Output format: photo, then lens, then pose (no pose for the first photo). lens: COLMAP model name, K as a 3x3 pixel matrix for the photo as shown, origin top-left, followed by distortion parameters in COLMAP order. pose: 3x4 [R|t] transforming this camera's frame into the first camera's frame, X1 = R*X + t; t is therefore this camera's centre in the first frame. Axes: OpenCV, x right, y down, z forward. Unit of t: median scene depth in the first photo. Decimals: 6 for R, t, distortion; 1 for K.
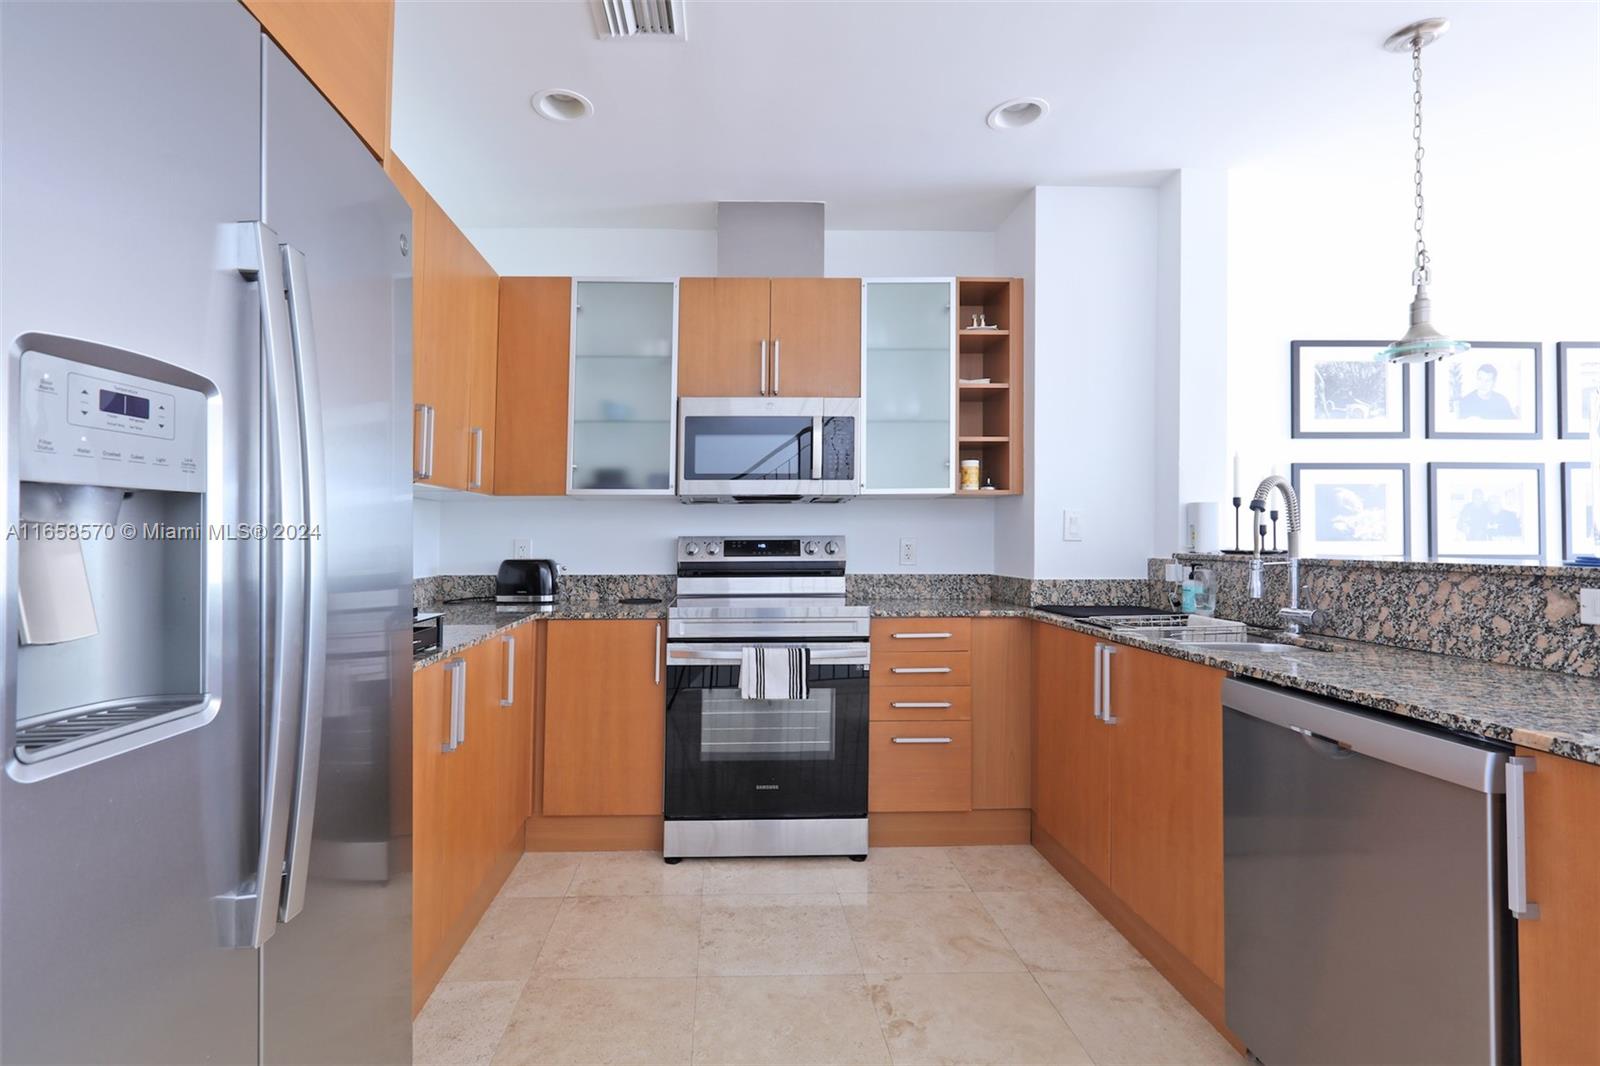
lens RADIAL K [[748.1, 0, 799.2], [0, 748.1, 527.9], [0, 0, 1]] dist [-0.000269, 0.000438]
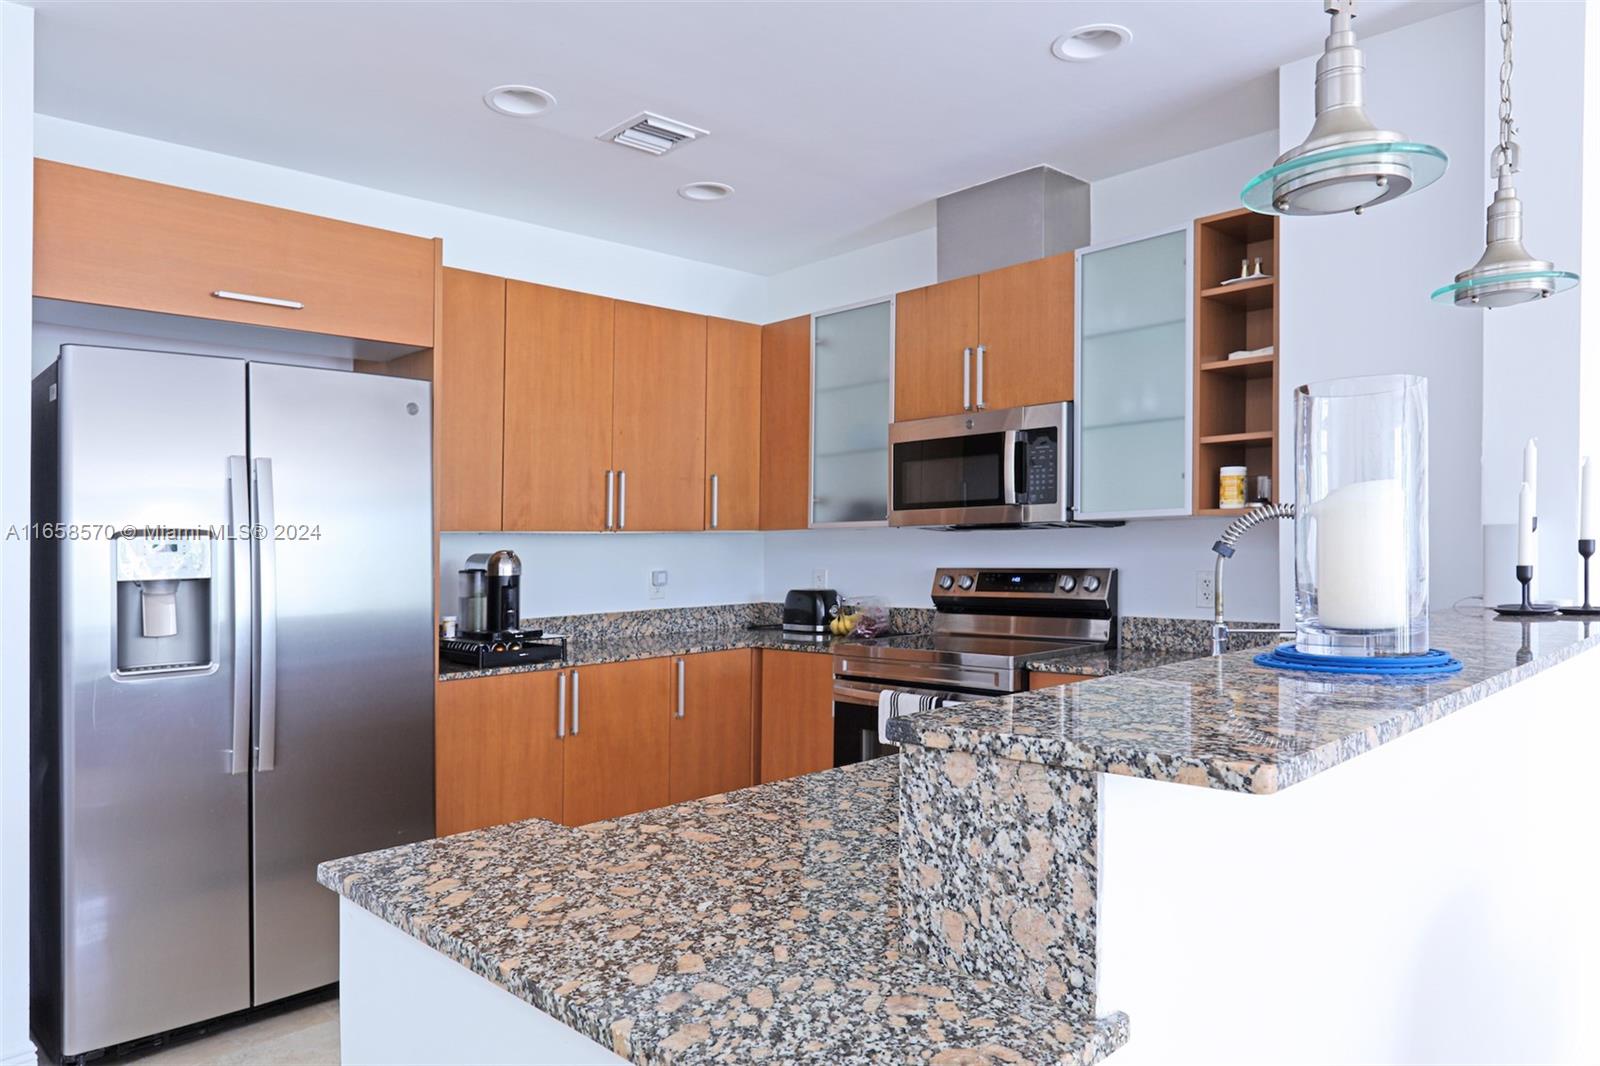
lens RADIAL K [[1015.8, 0, 805.5], [0, 1015.8, 546.9], [0, 0, 1]] dist [0.004936, 0.000995]
pose [[0.695799, -0.006832, -0.718204, 0.647386], [0.020320, 0.999742, 0.010176, -0.031542], [0.717949, -0.021674, 0.695758, 0.023706]]
